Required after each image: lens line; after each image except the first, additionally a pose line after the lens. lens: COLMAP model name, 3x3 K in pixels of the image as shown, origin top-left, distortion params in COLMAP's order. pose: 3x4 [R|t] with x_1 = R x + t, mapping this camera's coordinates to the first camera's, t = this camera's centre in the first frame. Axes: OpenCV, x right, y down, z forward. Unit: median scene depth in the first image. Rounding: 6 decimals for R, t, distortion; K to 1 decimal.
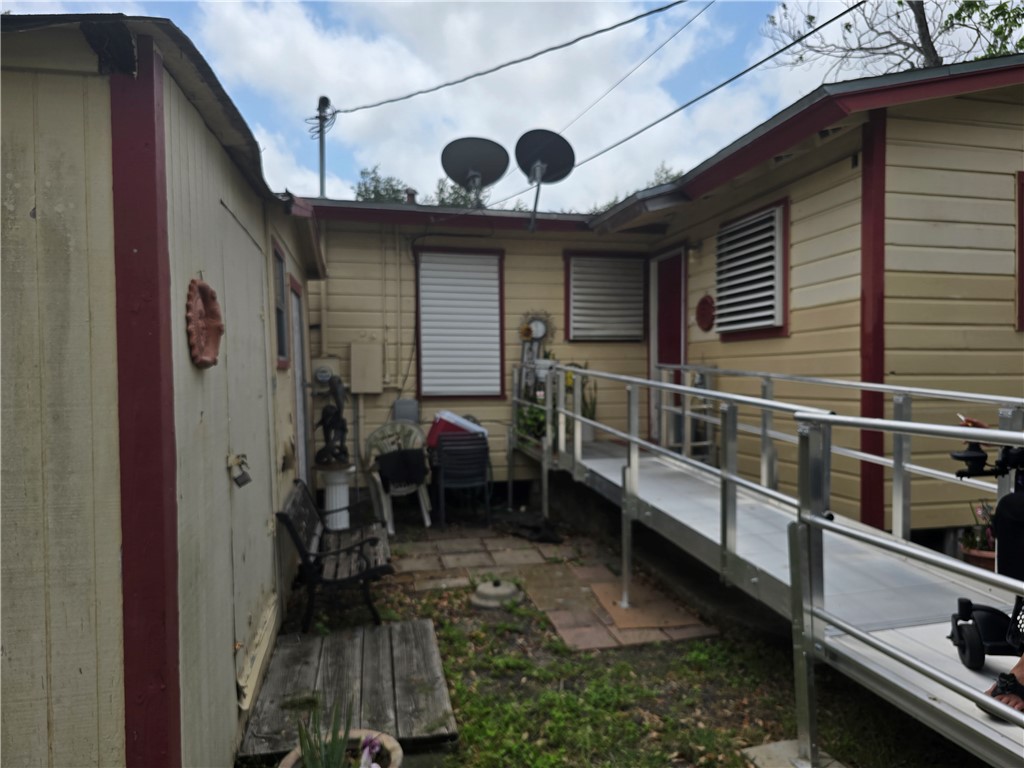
lens RADIAL K [[673.2, 0, 512.9], [0, 673.2, 382.3], [0, 0, 1]] dist [0.029565, -0.025739]
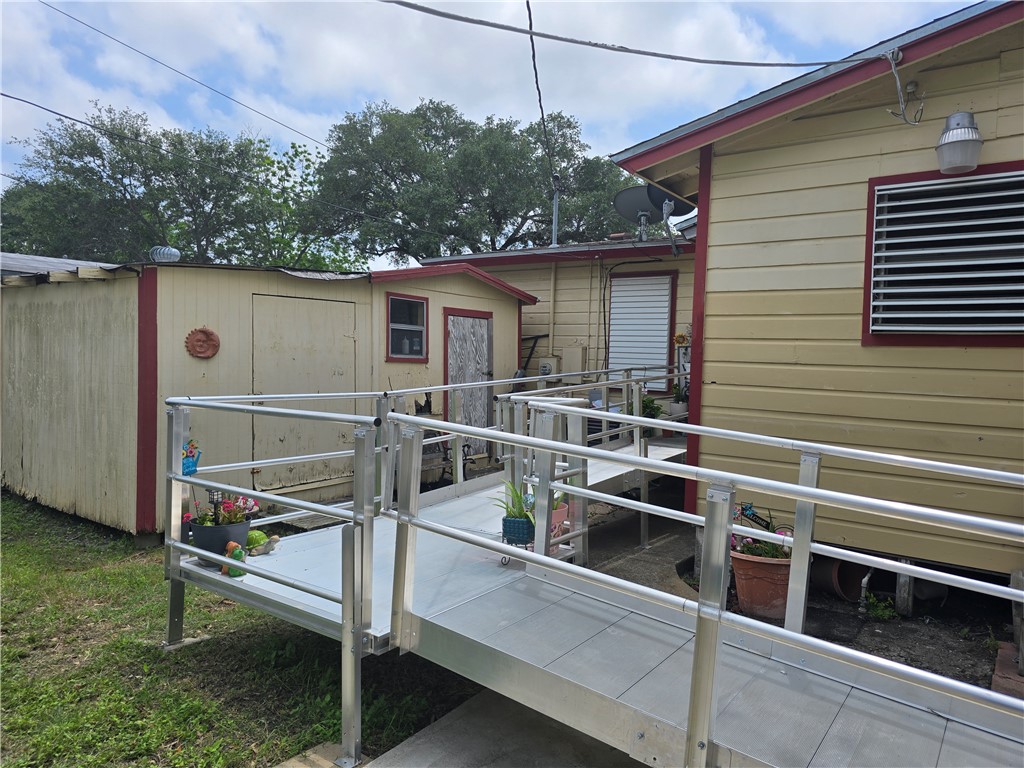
lens RADIAL K [[673.2, 0, 515.0], [0, 673.2, 386.8], [0, 0, 1]] dist [0.029565, -0.025739]
pose [[0.641253, 0.055947, -0.765287, 0.735502], [-0.046113, 0.998346, 0.034346, -0.018470], [0.765942, 0.013265, 0.642772, 0.015607]]
